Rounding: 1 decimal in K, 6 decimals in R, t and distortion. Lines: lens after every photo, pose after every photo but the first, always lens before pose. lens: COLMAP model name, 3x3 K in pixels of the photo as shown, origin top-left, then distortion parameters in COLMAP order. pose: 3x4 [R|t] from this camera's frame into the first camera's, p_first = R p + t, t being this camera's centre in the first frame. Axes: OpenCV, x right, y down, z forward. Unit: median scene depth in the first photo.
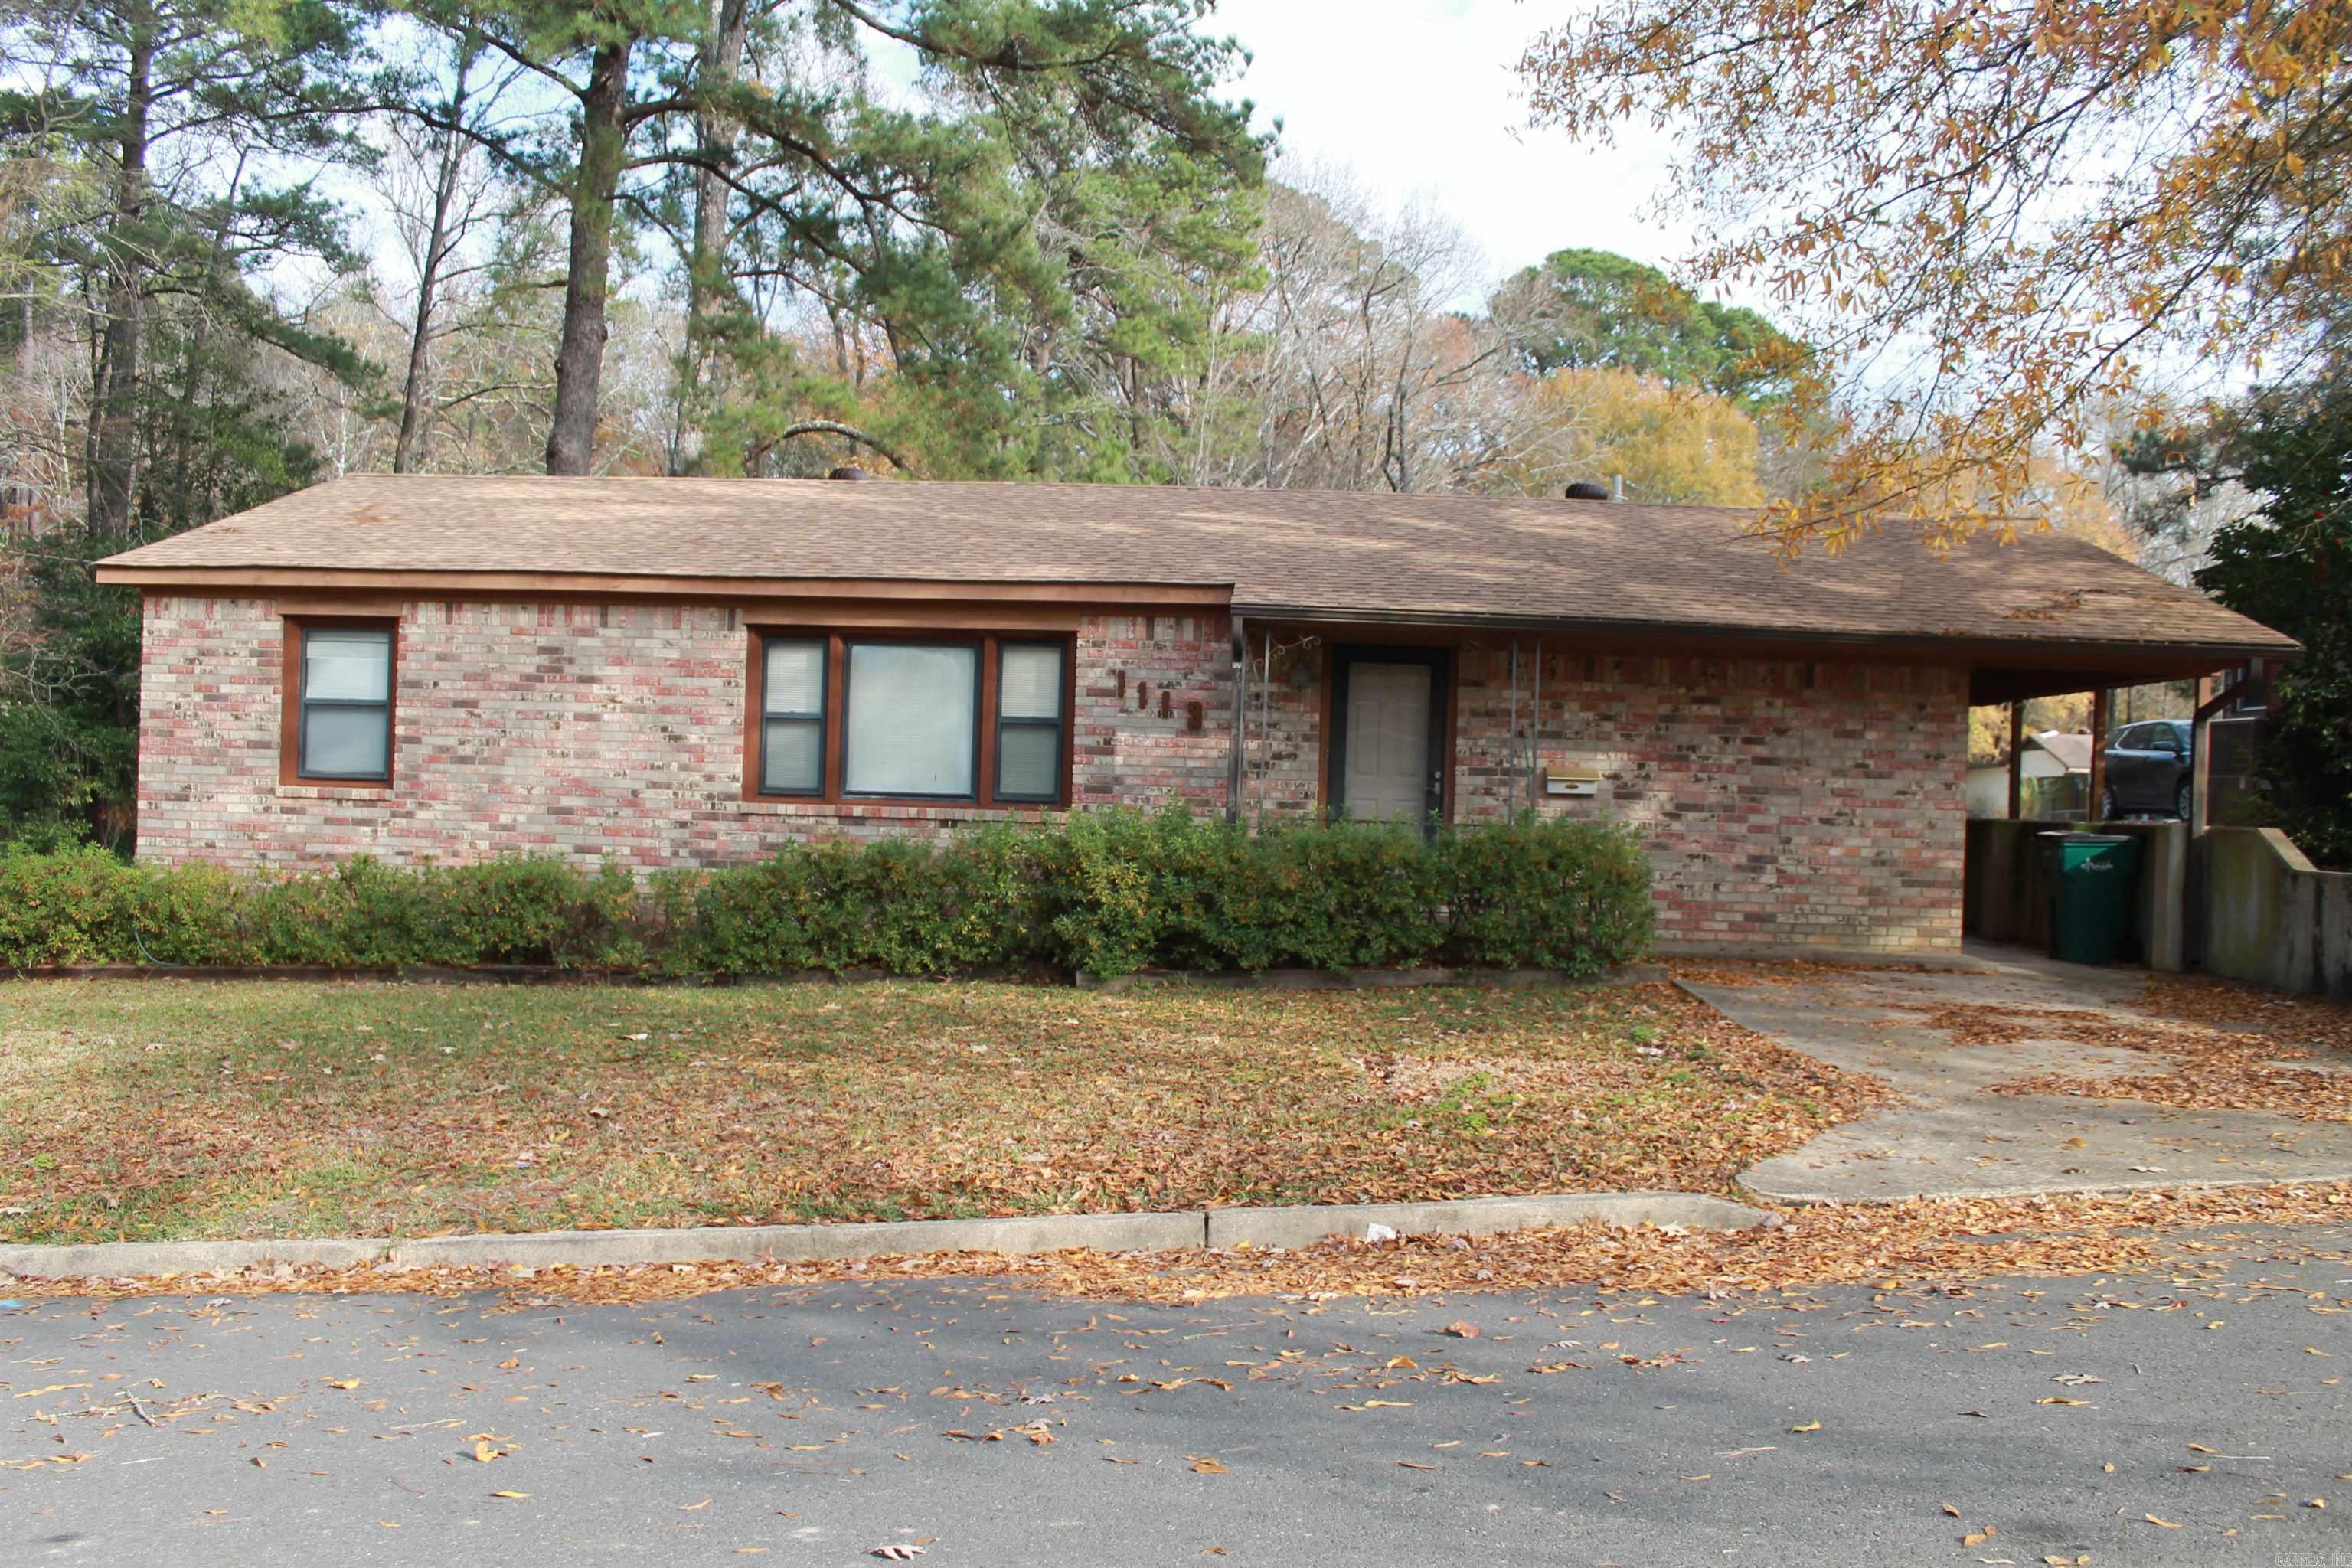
lens RADIAL K [[1979.2, 0, 1174.3], [0, 1979.2, 795.4], [0, 0, 1]] dist [-0.164723, 0.137608]
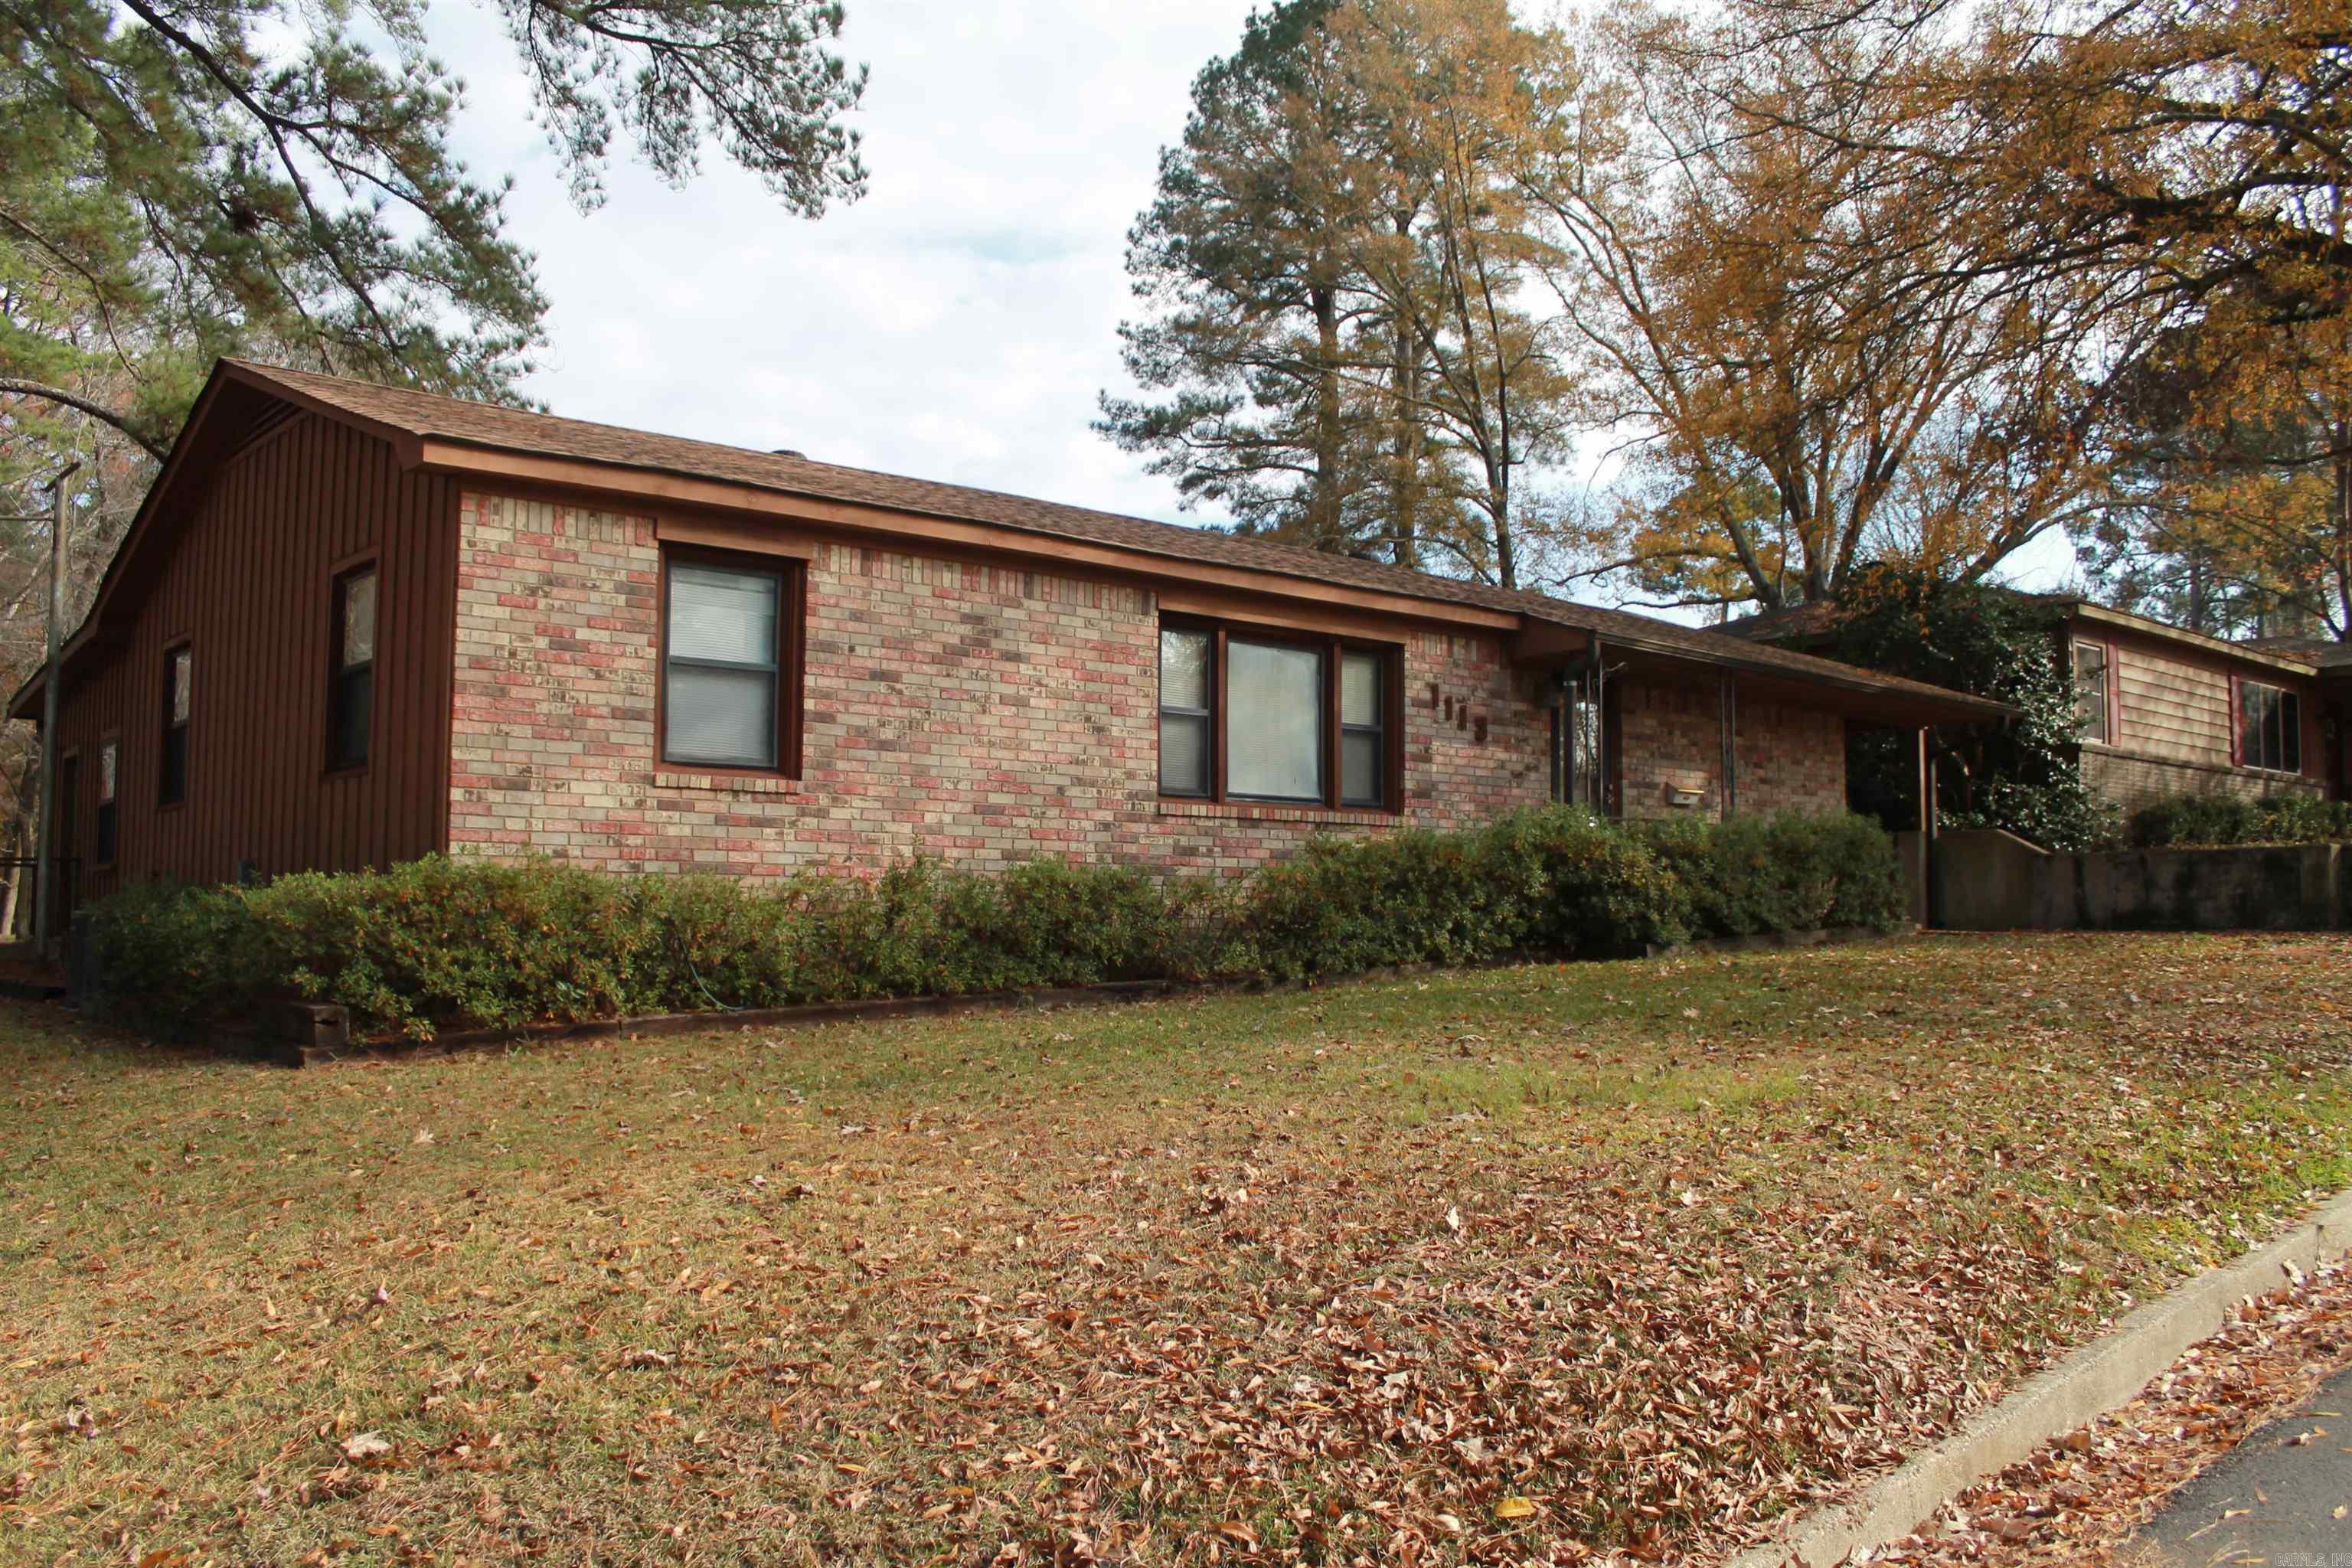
lens RADIAL K [[1979.2, 0, 1174.3], [0, 1979.2, 795.4], [0, 0, 1]] dist [-0.164723, 0.137608]
pose [[0.713561, 0.018637, 0.700346, -0.853967], [0.021118, 0.998620, -0.048091, 0.044355], [-0.700275, 0.049106, 0.712182, 0.334915]]
